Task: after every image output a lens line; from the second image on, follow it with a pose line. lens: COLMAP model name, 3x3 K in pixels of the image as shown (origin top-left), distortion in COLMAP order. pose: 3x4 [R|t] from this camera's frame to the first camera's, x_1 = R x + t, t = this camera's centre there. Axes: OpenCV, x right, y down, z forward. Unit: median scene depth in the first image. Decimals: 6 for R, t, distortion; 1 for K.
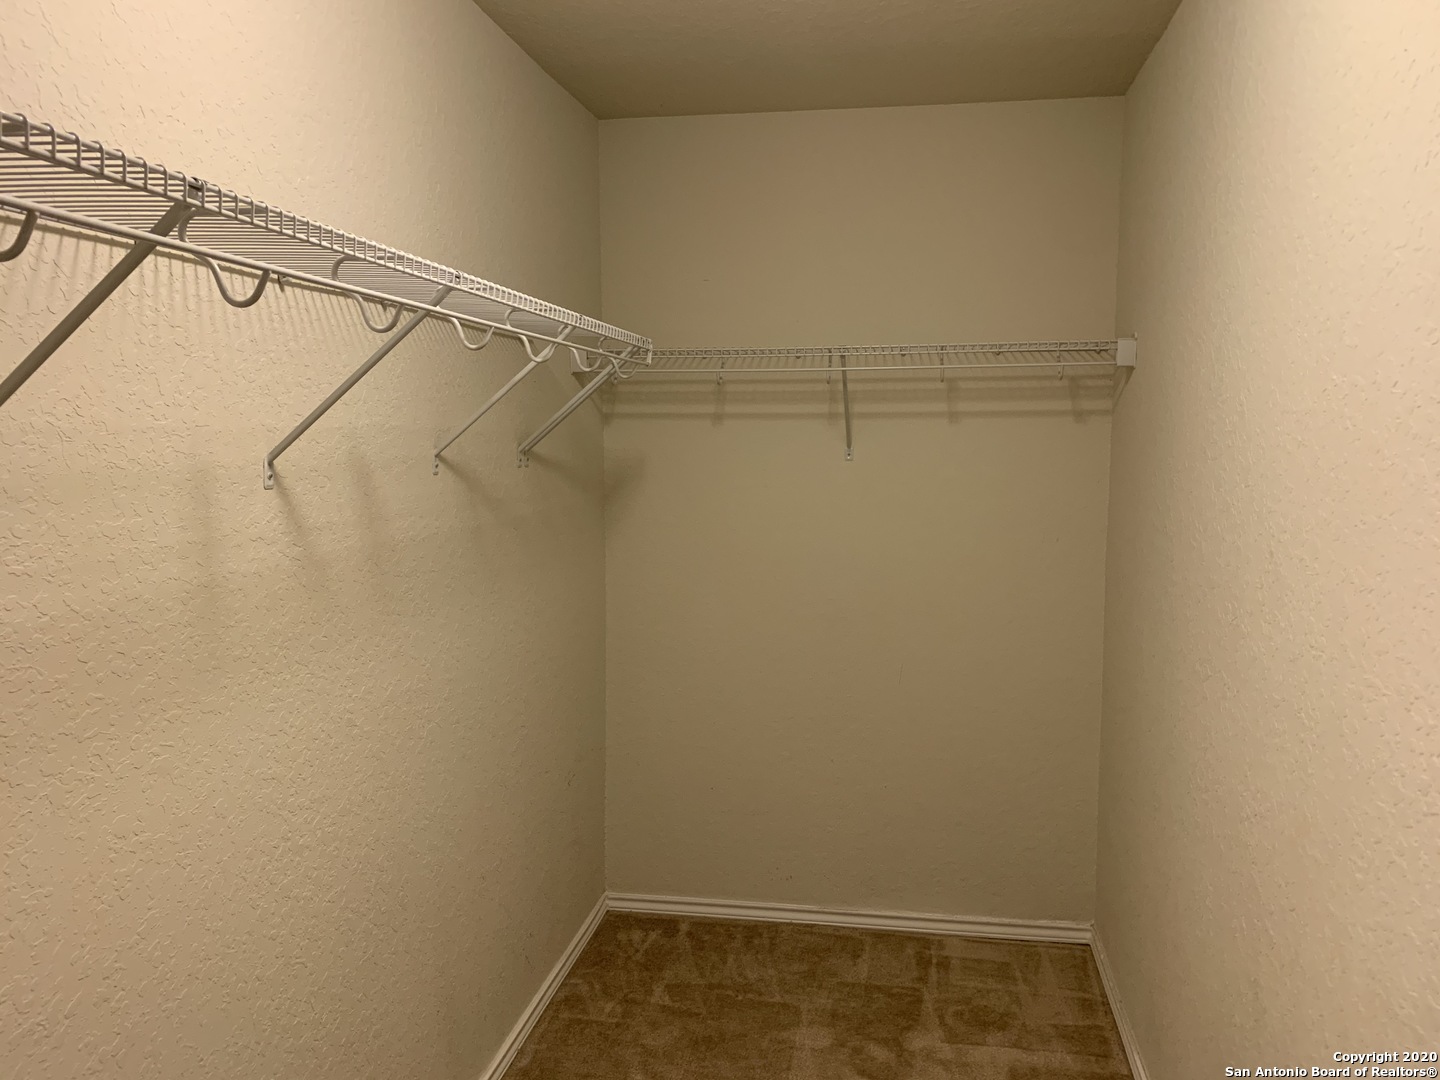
lens RADIAL K [[1097.7, 0, 725.9], [0, 1097.7, 539.3], [0, 0, 1]] dist [0.047178, -0.042854]
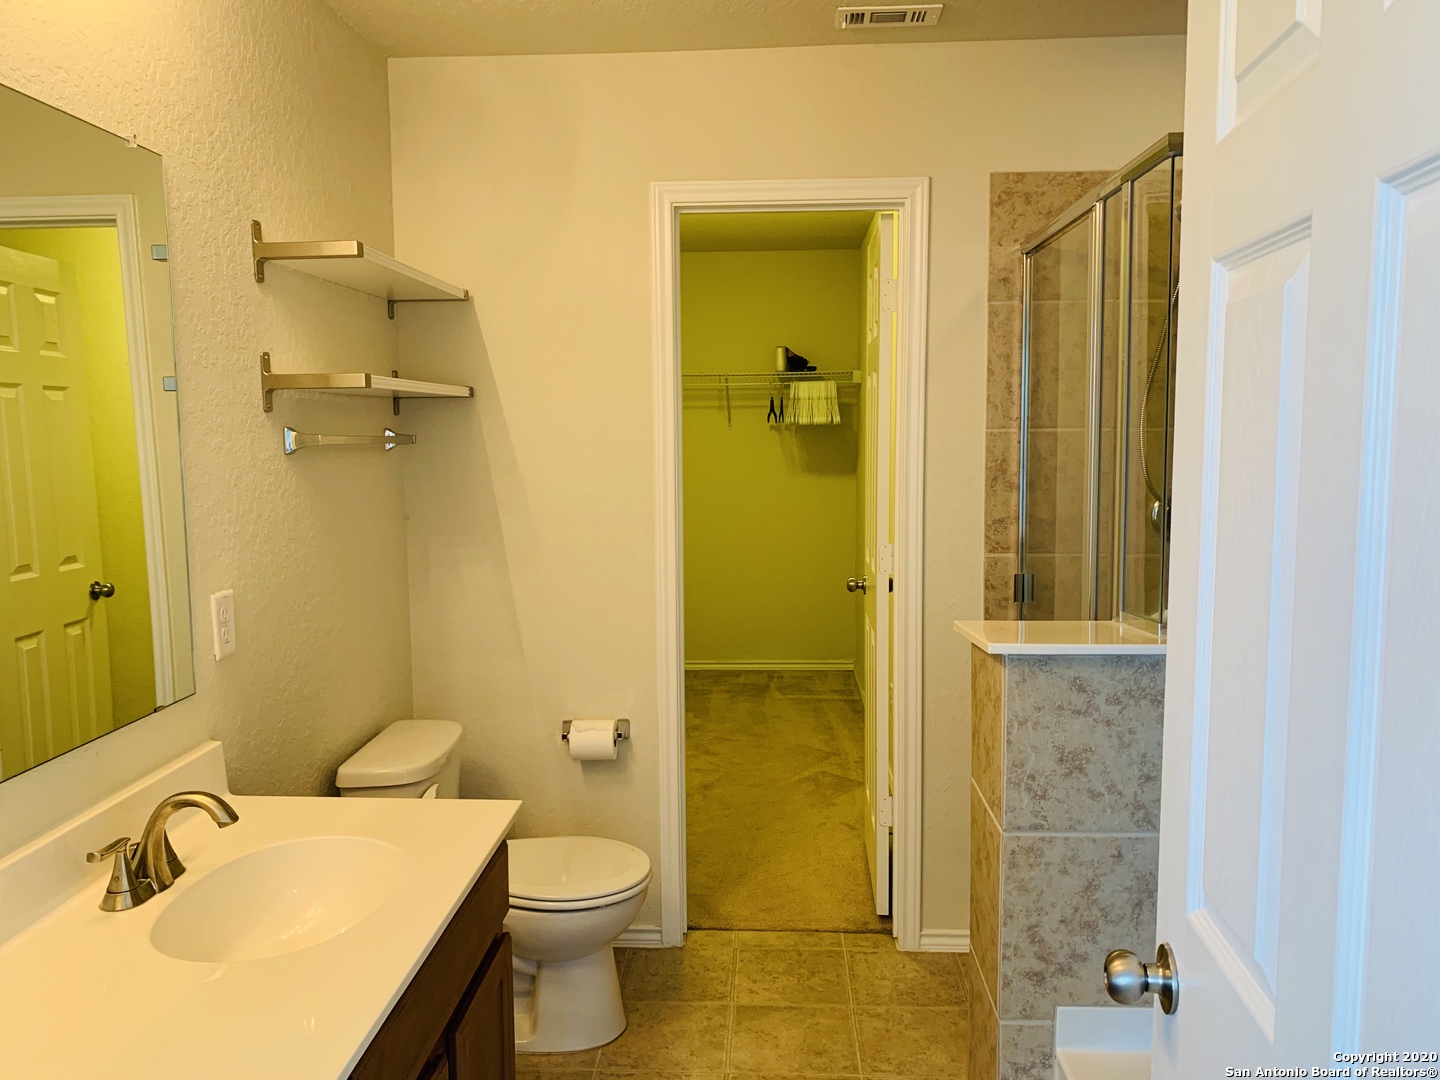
lens RADIAL K [[1097.7, 0, 719.1], [0, 1097.7, 540.2], [0, 0, 1]] dist [0.047178, -0.042854]
pose [[0.993939, -0.021009, 0.107907, -0.125940], [0.020166, 0.999757, 0.008901, 0.109875], [-0.108068, -0.006671, 0.994121, -0.974278]]
